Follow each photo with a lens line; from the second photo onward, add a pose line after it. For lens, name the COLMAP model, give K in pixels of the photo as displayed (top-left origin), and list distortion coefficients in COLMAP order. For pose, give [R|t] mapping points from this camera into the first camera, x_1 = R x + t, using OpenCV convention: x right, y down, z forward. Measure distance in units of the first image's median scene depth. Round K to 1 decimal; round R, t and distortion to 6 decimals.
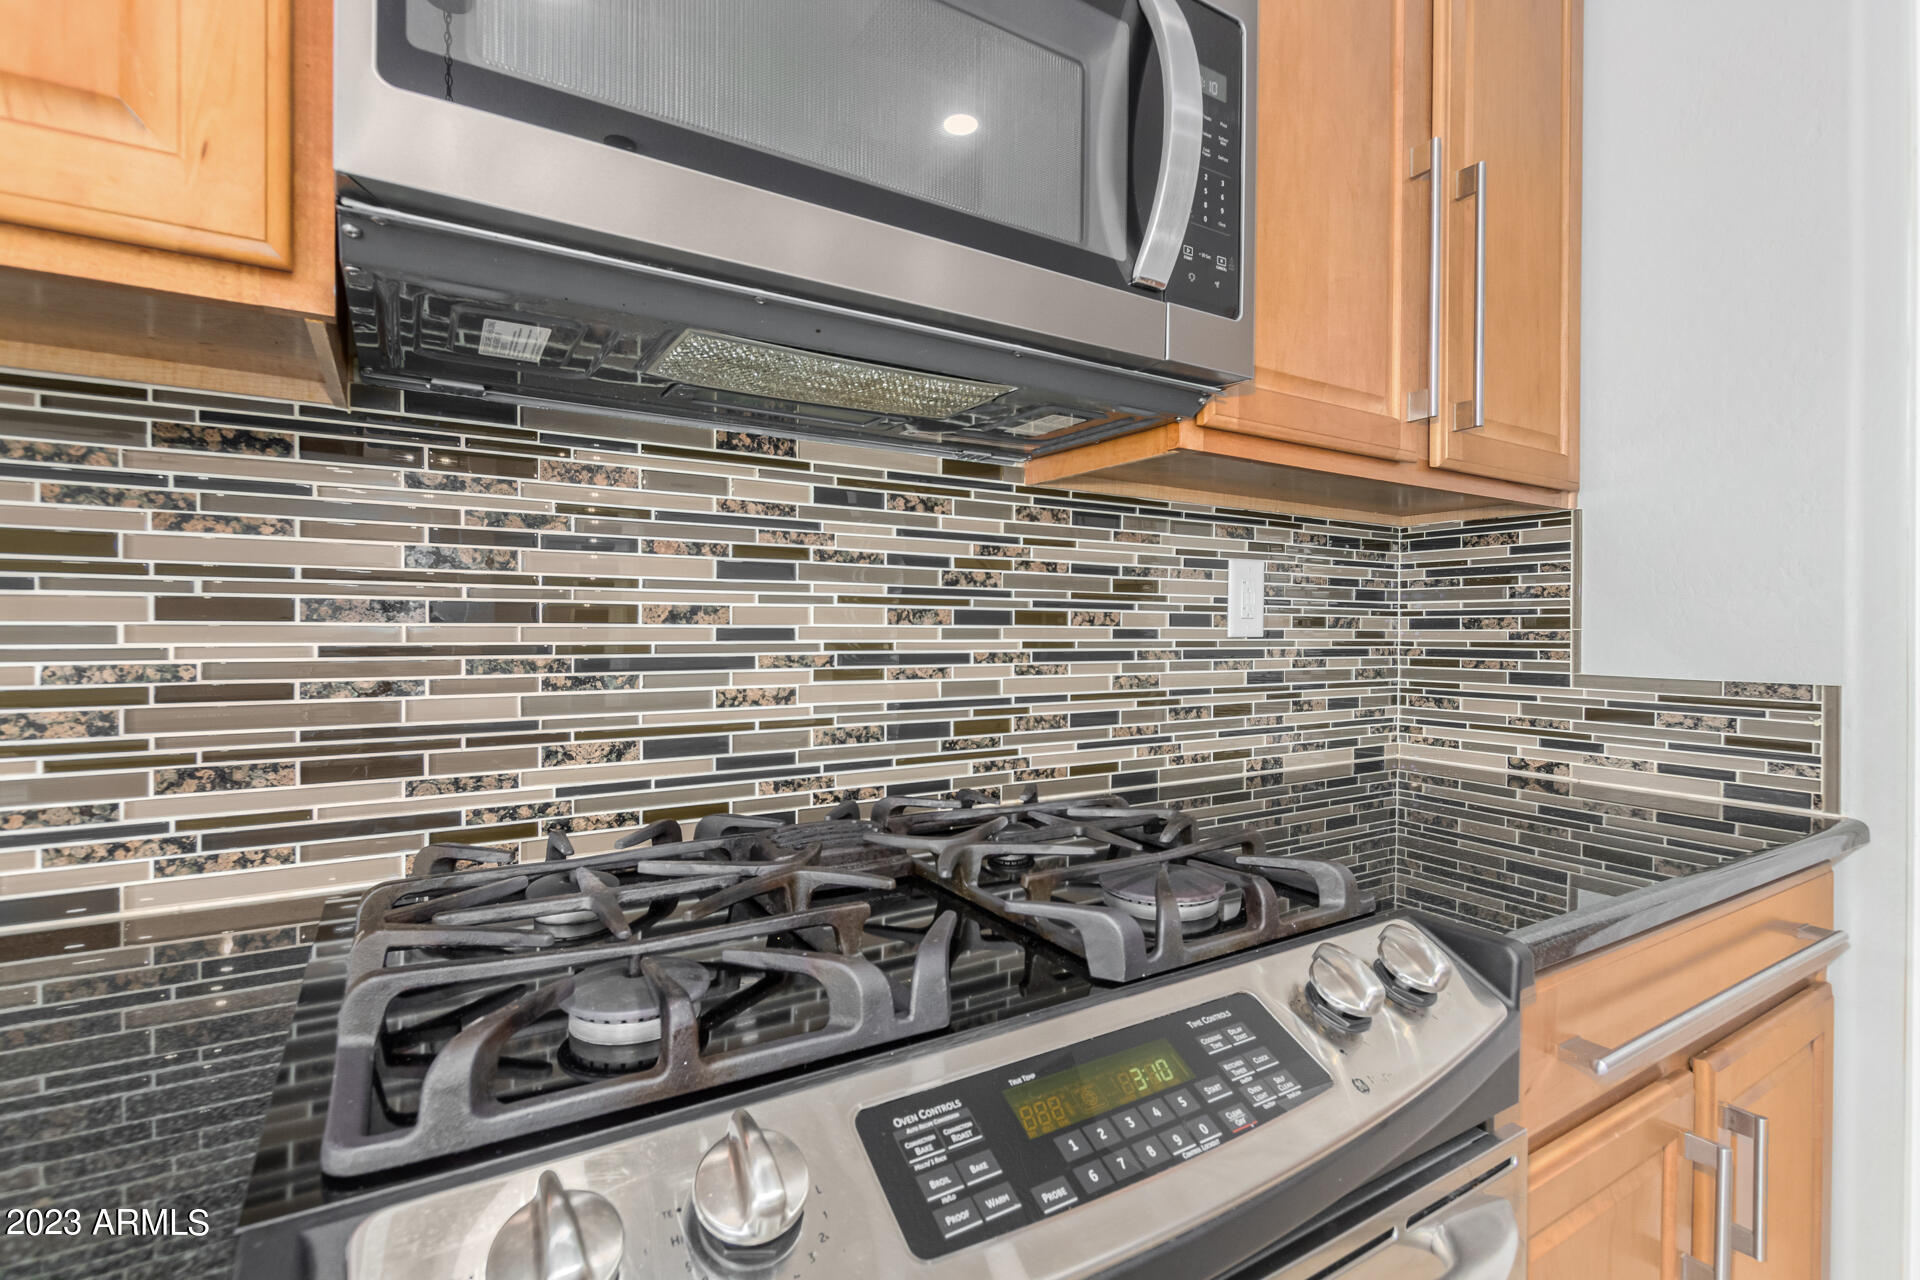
lens RADIAL K [[877.1, 0, 953.3], [0, 877.1, 634.1], [0, 0, 1]] dist [0.000904, -0.000547]
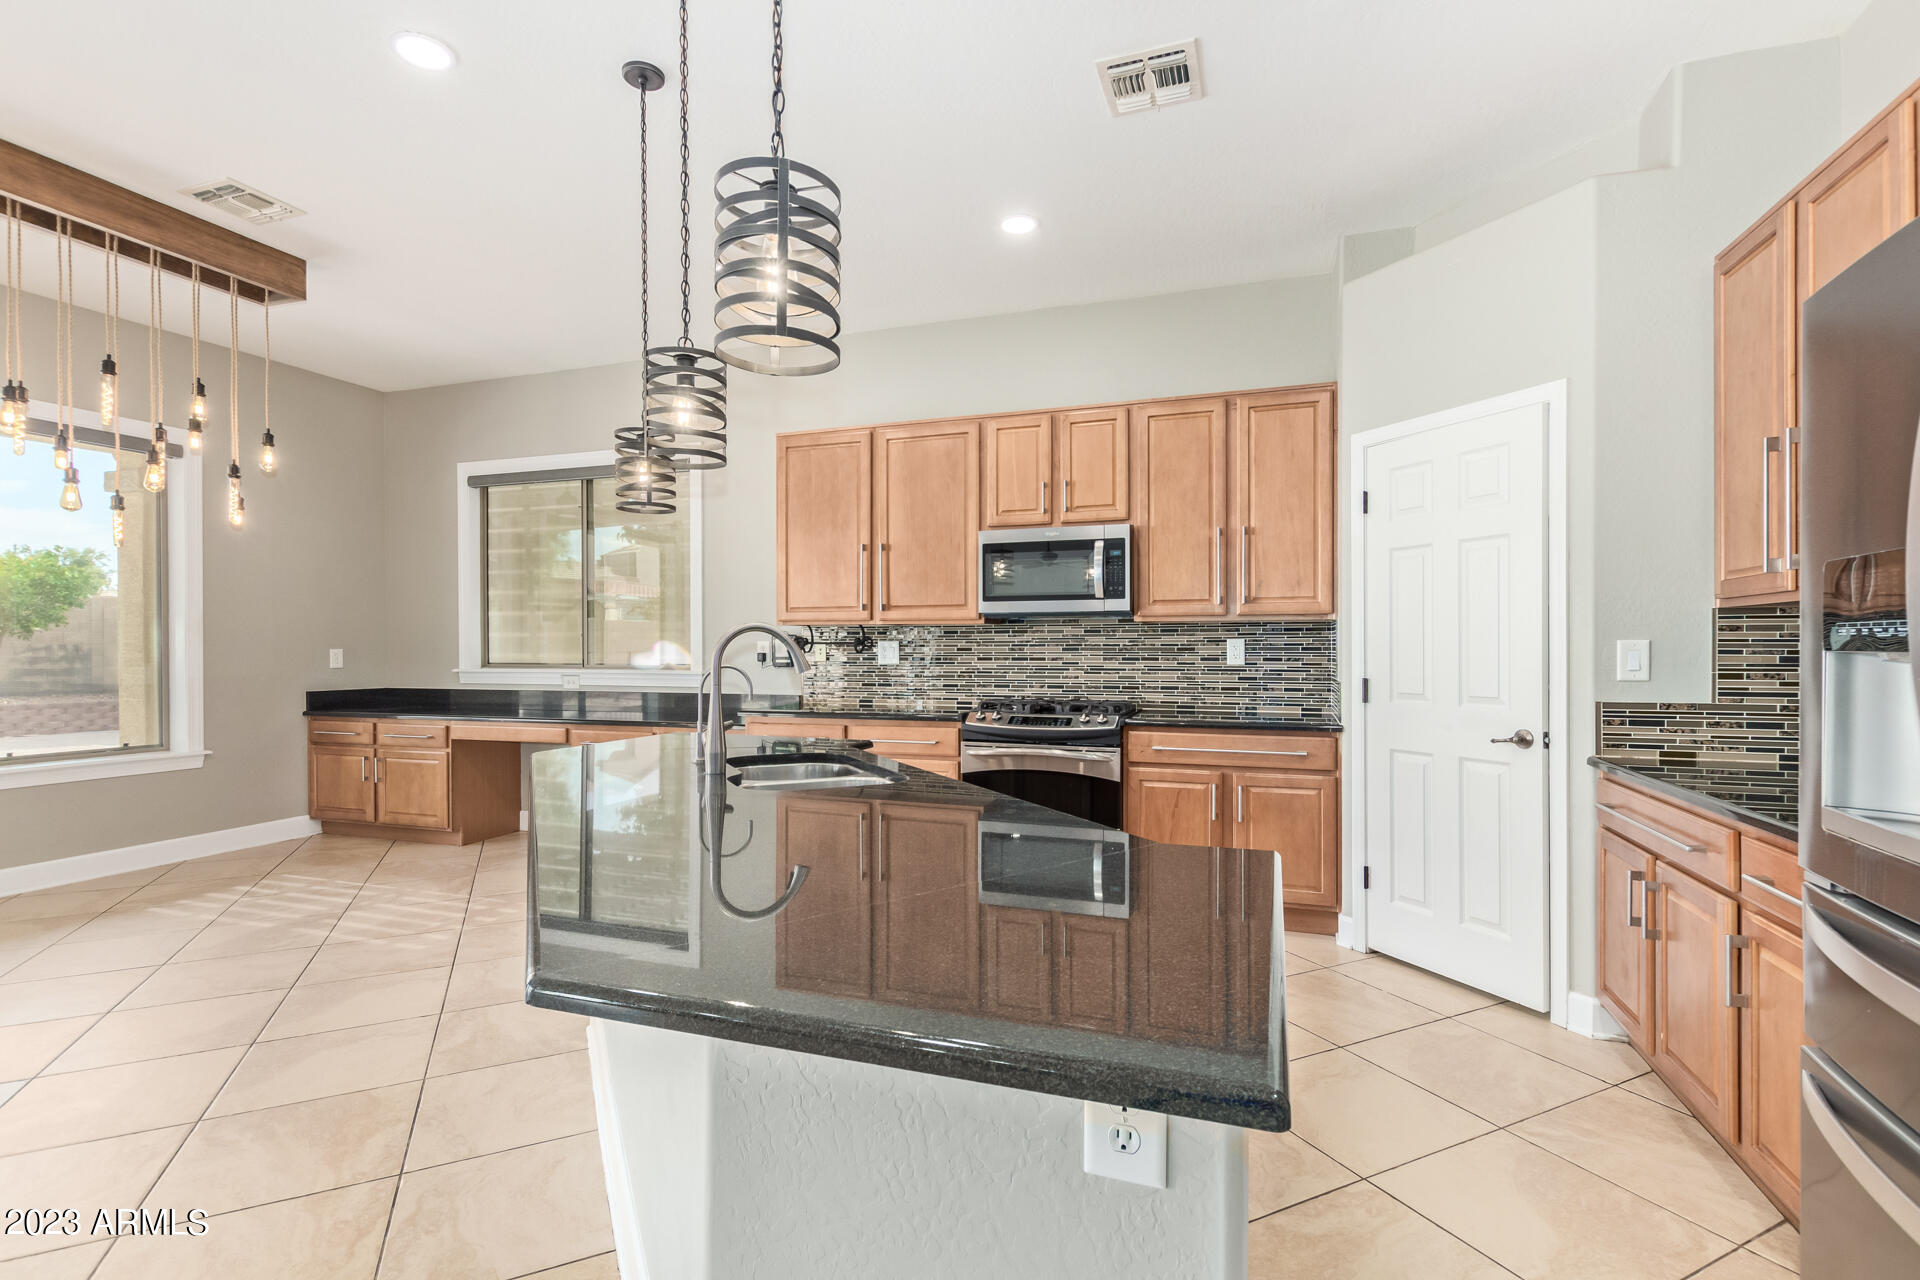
lens RADIAL K [[886.4, 0, 978.5], [0, 886.4, 650.4], [0, 0, 1]] dist [0.001199, 0.000017]
pose [[0.634495, -0.004620, -0.772913, 2.505017], [-0.000639, 0.999979, -0.006501, -0.030446], [0.772927, 0.004619, 0.634478, -1.893022]]
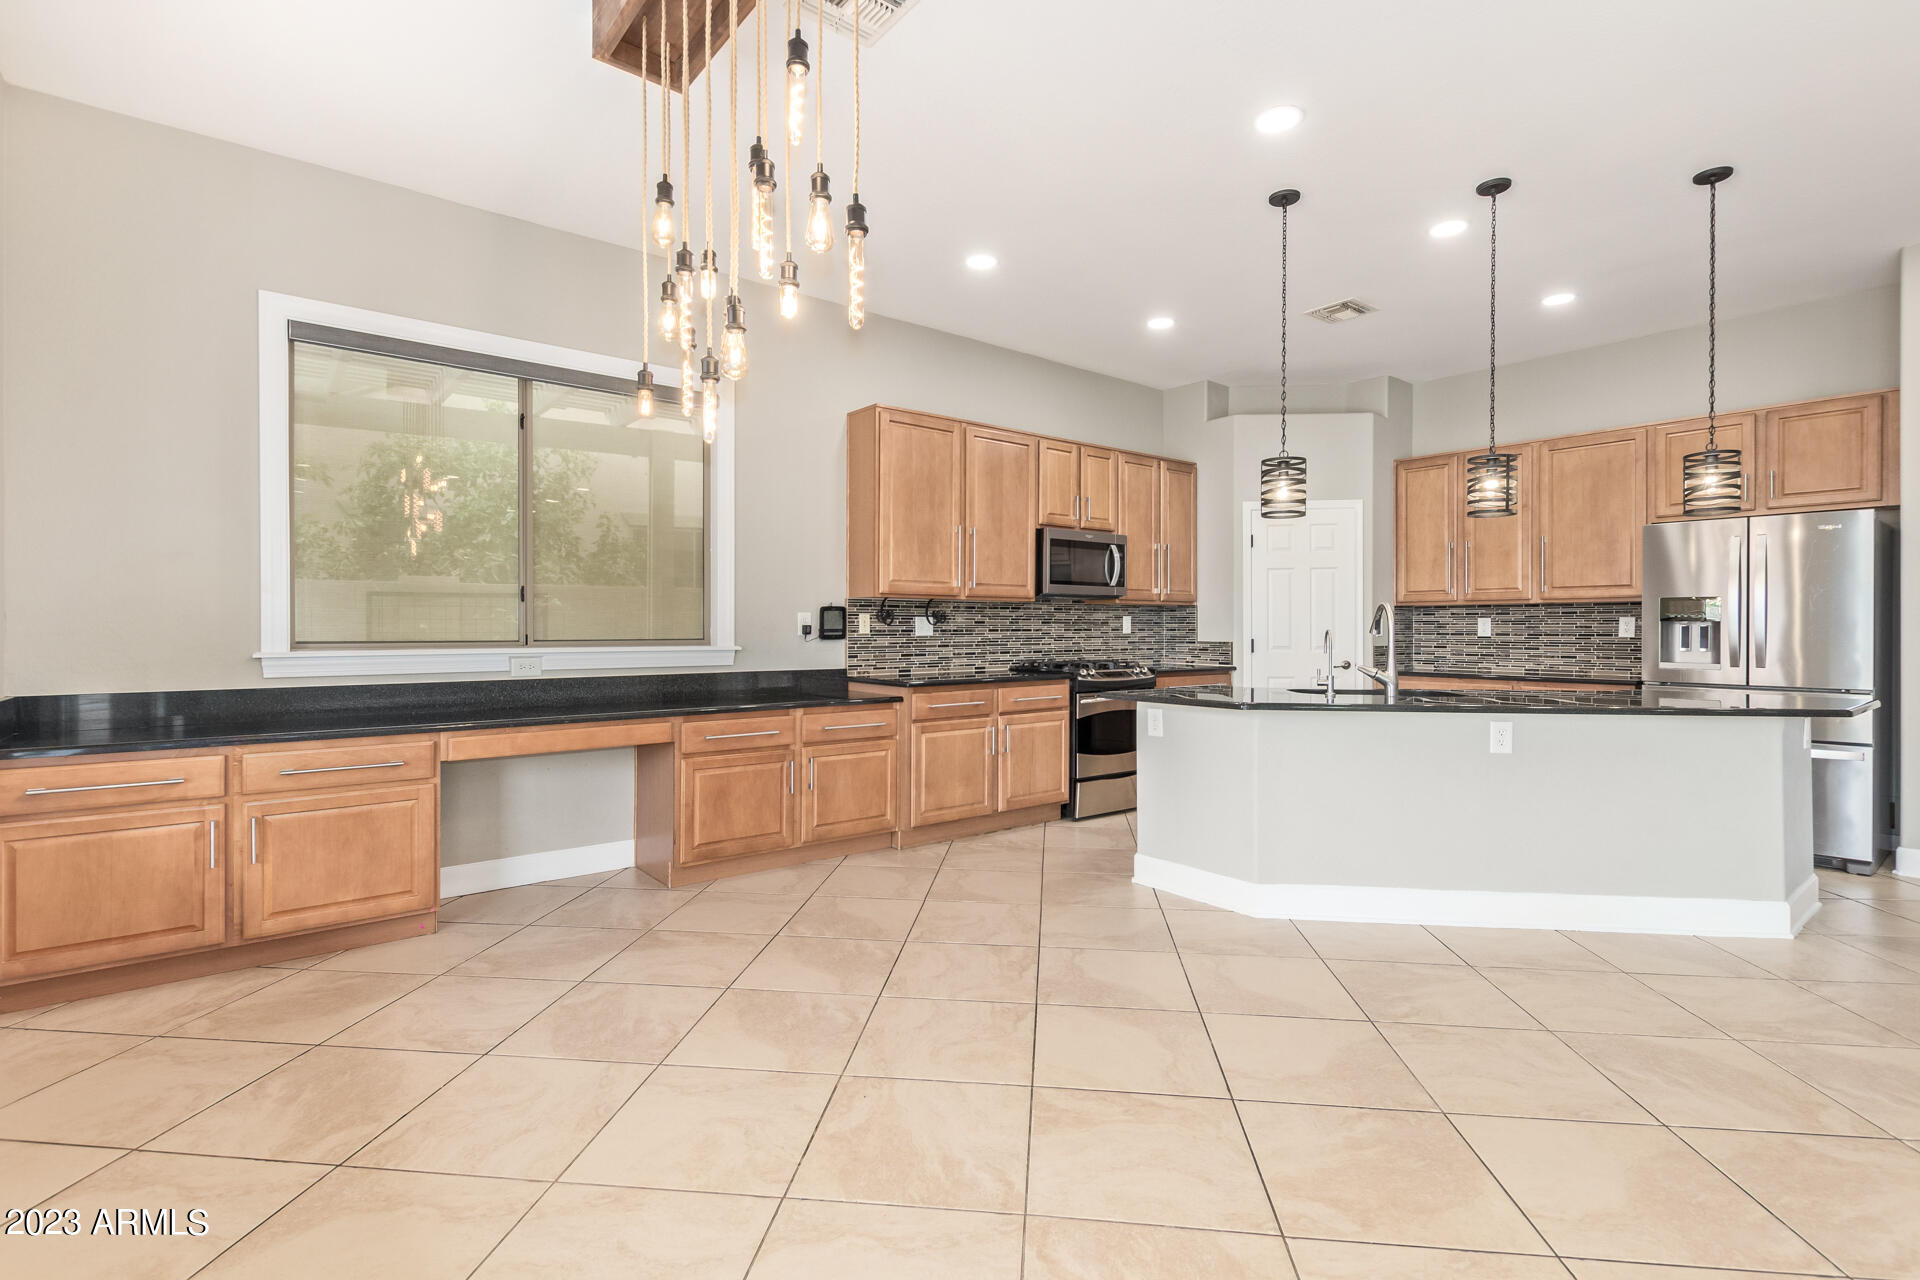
lens RADIAL K [[877.1, 0, 953.3], [0, 877.1, 634.1], [0, 0, 1]] dist [0.000904, -0.000547]
pose [[0.993775, -0.005877, 0.111248, -1.247451], [0.005622, 0.999981, 0.002606, -0.012102], [-0.111261, -0.001964, 0.993789, -3.991224]]
